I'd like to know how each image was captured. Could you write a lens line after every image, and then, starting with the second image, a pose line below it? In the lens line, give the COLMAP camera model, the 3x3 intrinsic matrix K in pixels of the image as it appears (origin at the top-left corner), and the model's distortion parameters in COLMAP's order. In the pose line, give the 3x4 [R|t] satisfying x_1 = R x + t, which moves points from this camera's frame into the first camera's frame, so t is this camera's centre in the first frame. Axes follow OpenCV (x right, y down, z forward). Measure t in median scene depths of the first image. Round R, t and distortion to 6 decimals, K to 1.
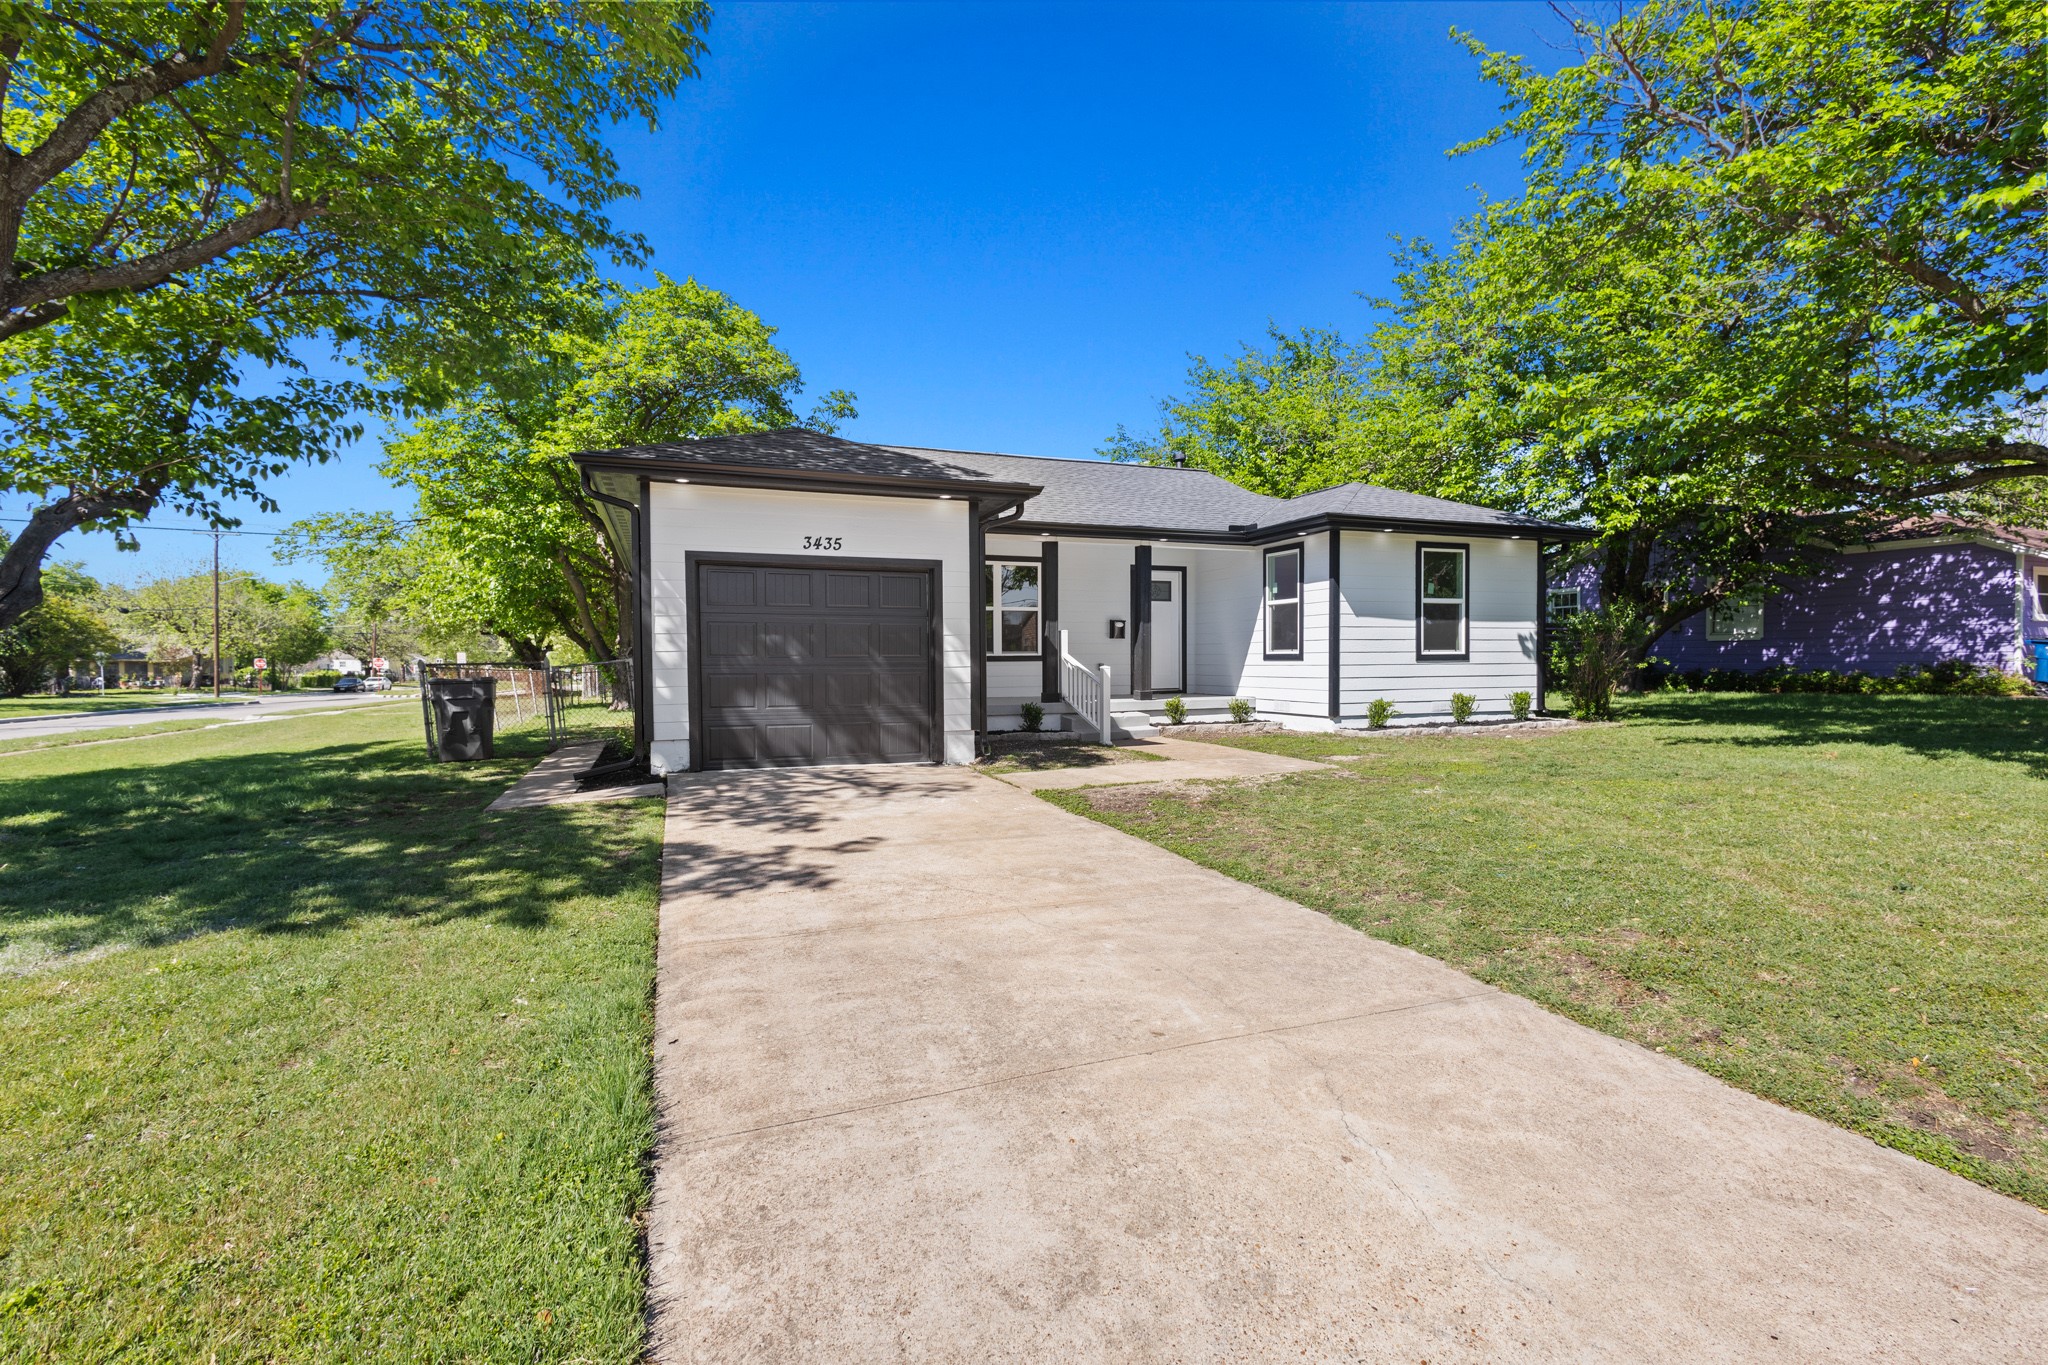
lens RADIAL K [[964.2, 0, 1015.5], [0, 964.2, 658.7], [0, 0, 1]] dist [0.000084, -0.000834]
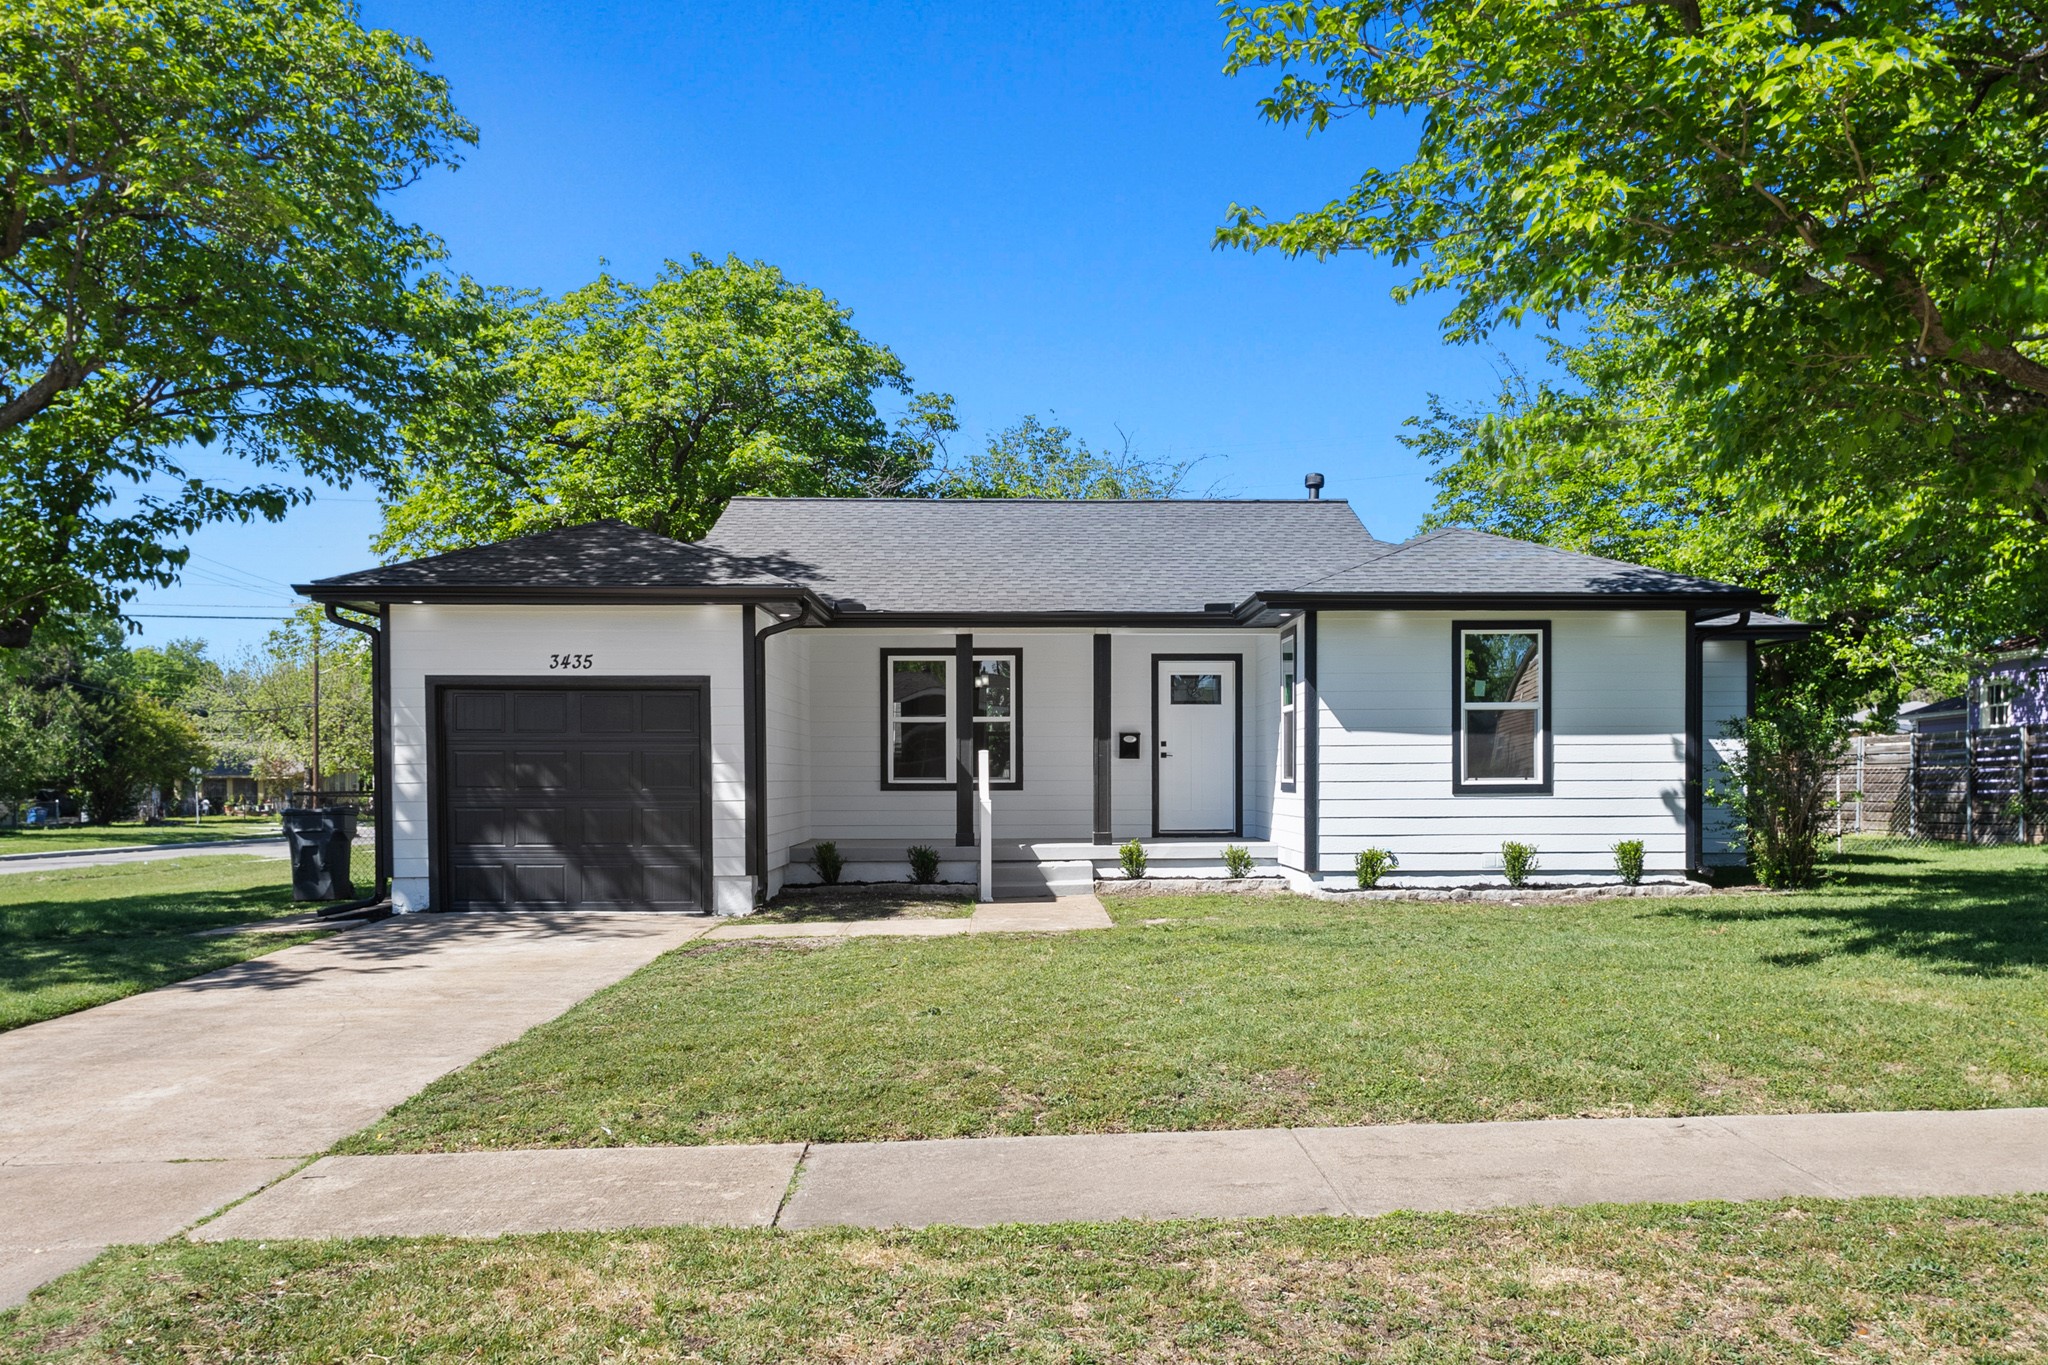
lens RADIAL K [[1752.3, 0, 1022.3], [0, 1752.3, 808.7], [0, 0, 1]] dist [-0.010946, -0.005468]
pose [[0.938696, 0.008146, -0.344651, 0.560700], [-0.000826, 0.999771, 0.021381, -0.013828], [0.344746, -0.019786, 0.938487, -0.283918]]
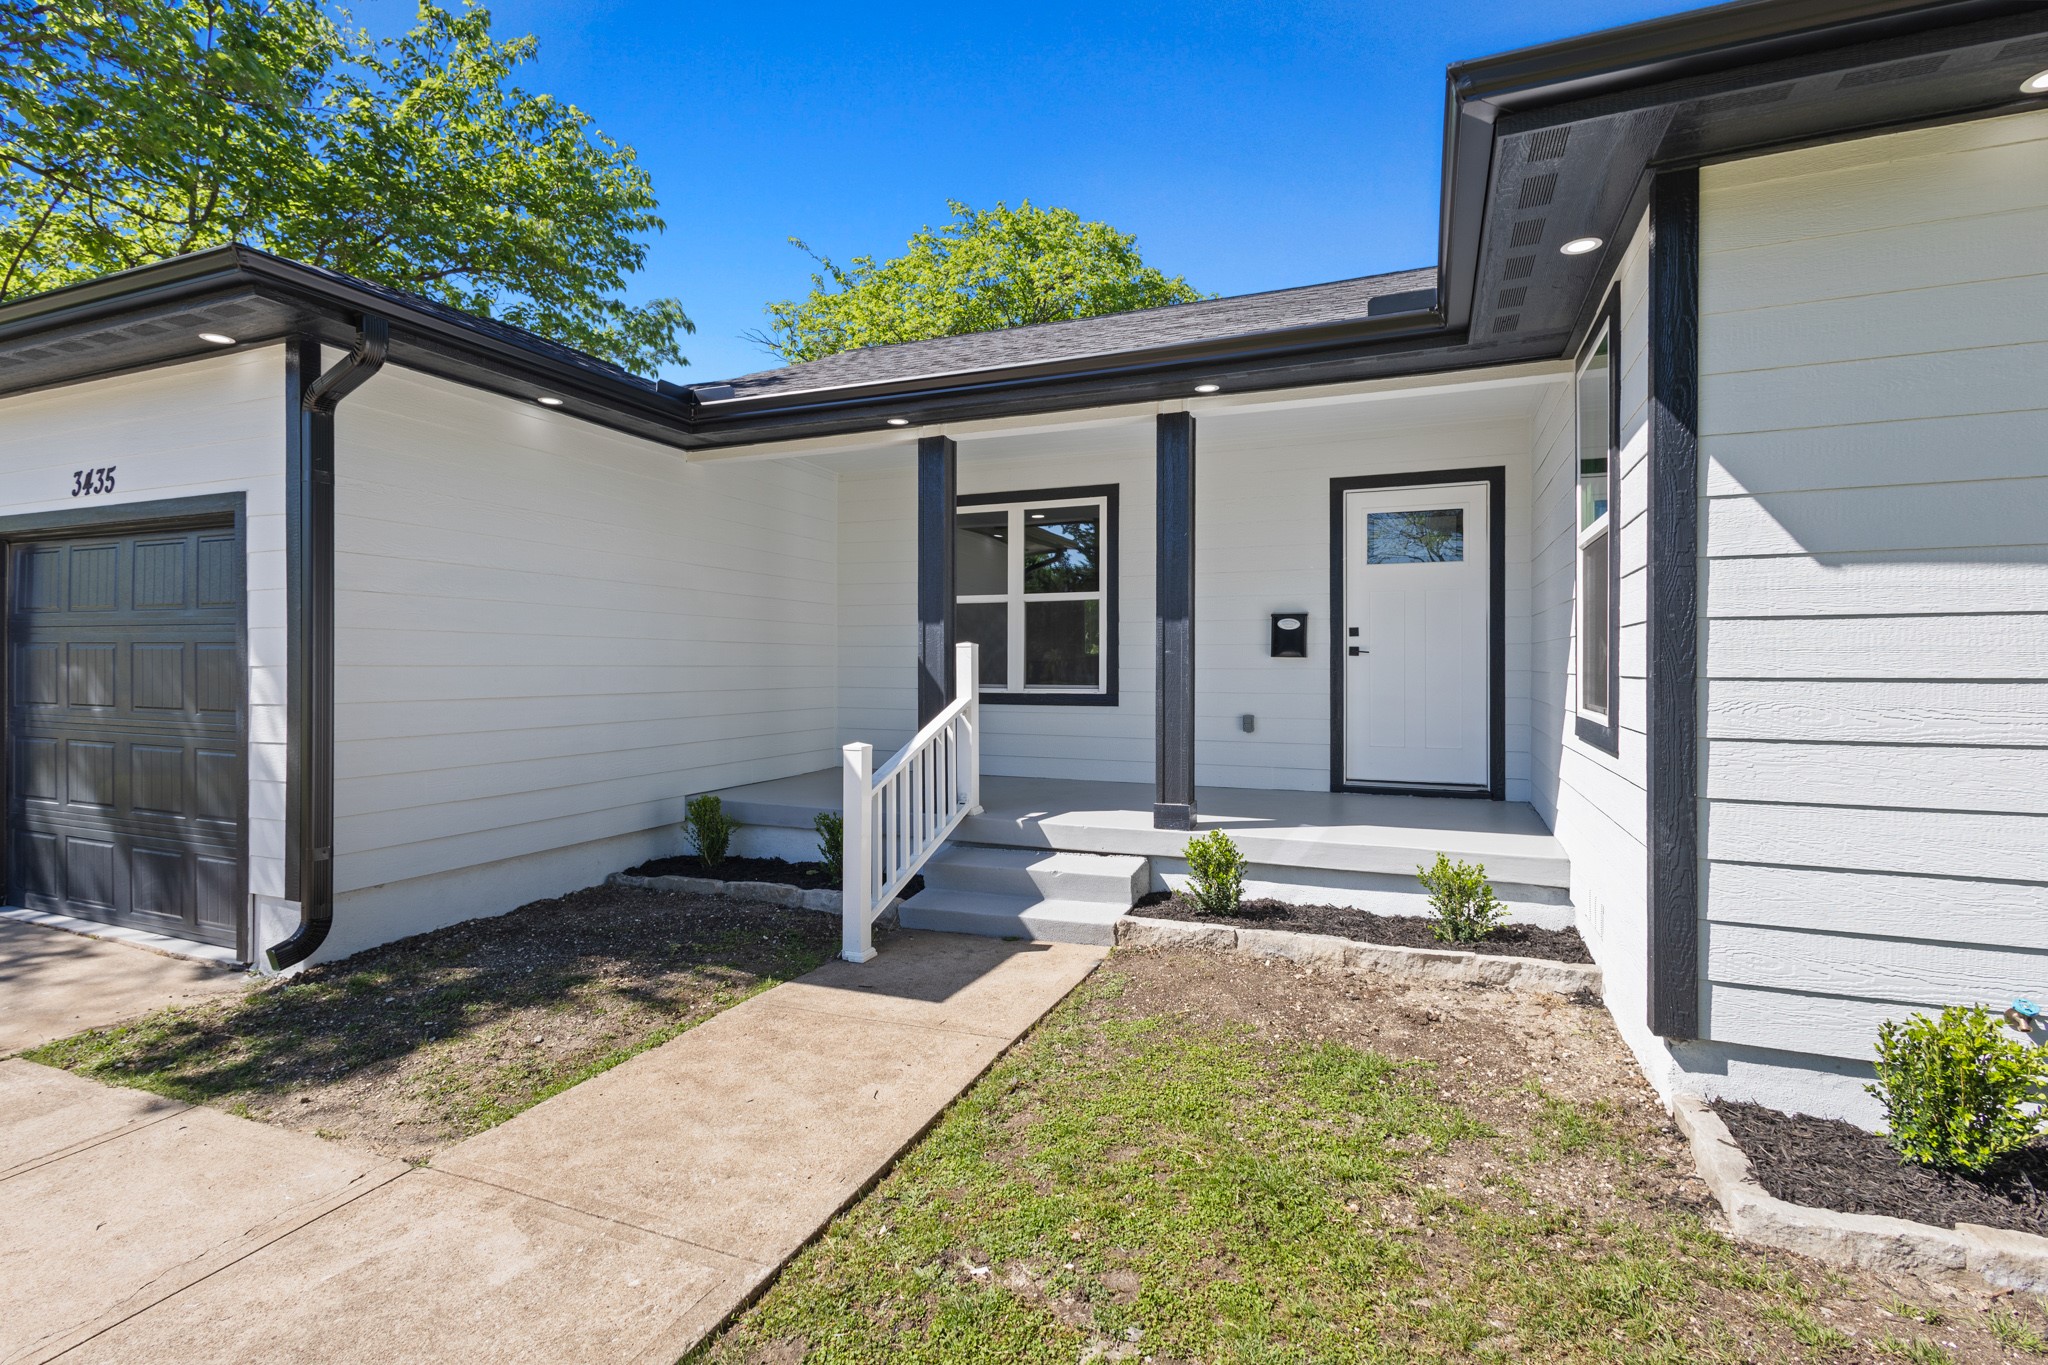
lens RADIAL K [[964.2, 0, 1015.5], [0, 964.2, 658.7], [0, 0, 1]] dist [0.000084, -0.000834]
pose [[0.727359, 0.002784, -0.686251, 0.360769], [-0.004784, 0.999988, -0.001014, -0.022827], [0.686240, 0.004020, 0.727364, 0.719596]]
